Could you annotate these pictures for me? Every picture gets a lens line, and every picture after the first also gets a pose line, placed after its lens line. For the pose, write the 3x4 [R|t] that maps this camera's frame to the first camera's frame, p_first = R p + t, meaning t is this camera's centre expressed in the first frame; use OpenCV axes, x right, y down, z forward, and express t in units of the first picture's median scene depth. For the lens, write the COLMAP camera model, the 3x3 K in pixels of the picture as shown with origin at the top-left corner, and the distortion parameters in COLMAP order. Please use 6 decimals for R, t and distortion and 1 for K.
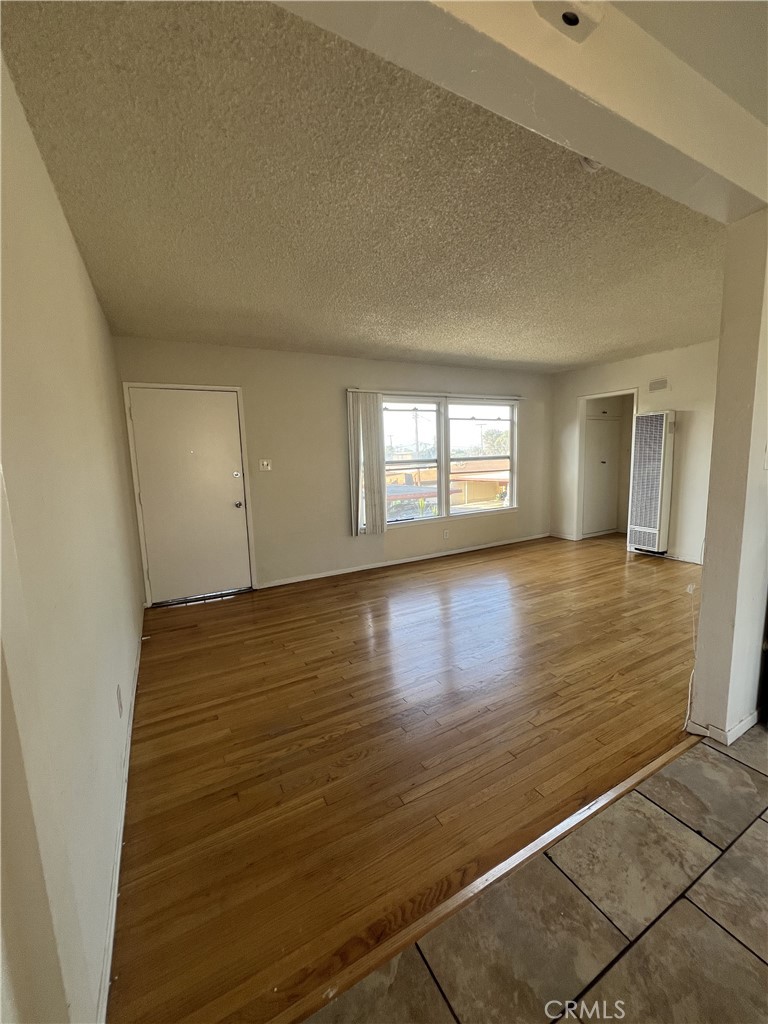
lens RADIAL K [[409.7, 0, 384.9], [0, 409.7, 509.9], [0, 0, 1]] dist [-0.002610, 0.000747]
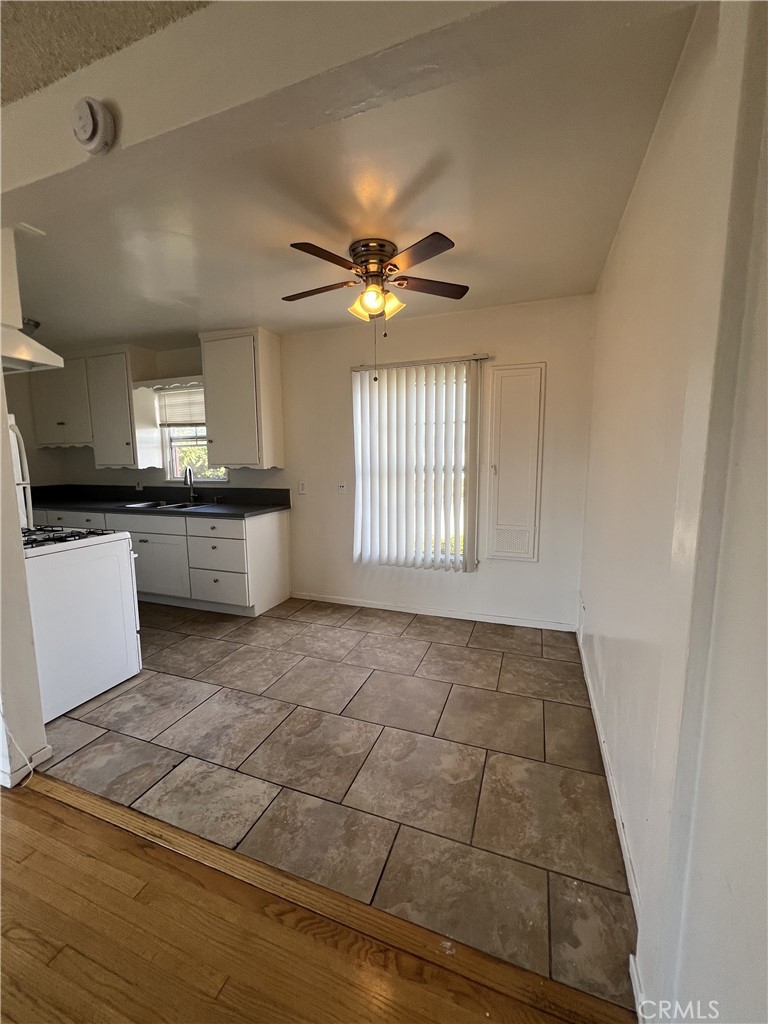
lens RADIAL K [[409.7, 0, 385.1], [0, 409.7, 509.9], [0, 0, 1]] dist [-0.002610, 0.000747]
pose [[-0.655743, -0.053118, 0.753113, -0.403293], [0.130521, 0.974526, 0.182381, -0.093164], [-0.743616, 0.217892, -0.632106, 0.803040]]
